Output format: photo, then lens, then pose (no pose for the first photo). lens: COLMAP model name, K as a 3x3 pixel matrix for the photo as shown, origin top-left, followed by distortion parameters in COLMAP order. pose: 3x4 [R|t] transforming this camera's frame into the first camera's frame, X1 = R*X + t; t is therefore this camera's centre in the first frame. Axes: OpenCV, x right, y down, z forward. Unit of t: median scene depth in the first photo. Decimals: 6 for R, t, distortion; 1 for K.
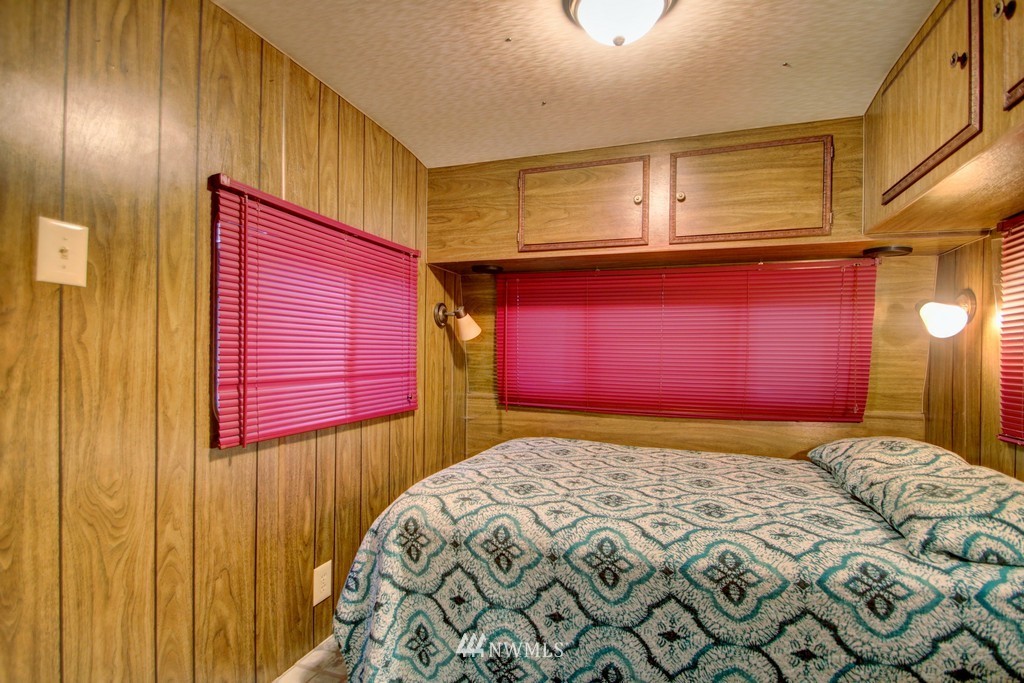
lens RADIAL K [[480.3, 0, 518.9], [0, 480.3, 354.0], [0, 0, 1]] dist [0.018270, -0.020134]
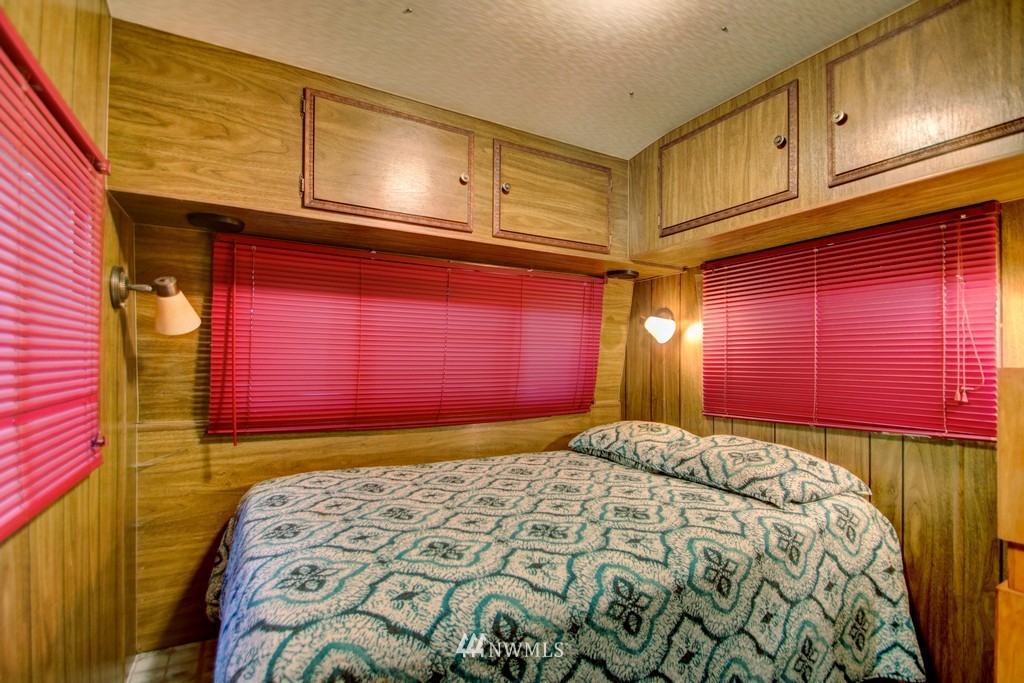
lens RADIAL K [[480.3, 0, 518.9], [0, 480.3, 354.0], [0, 0, 1]] dist [0.018270, -0.020134]
pose [[0.661015, 0.000384, 0.750373, -0.362749], [0.004567, 0.999979, -0.004535, 0.000249], [-0.750359, 0.006424, 0.660999, 0.377325]]
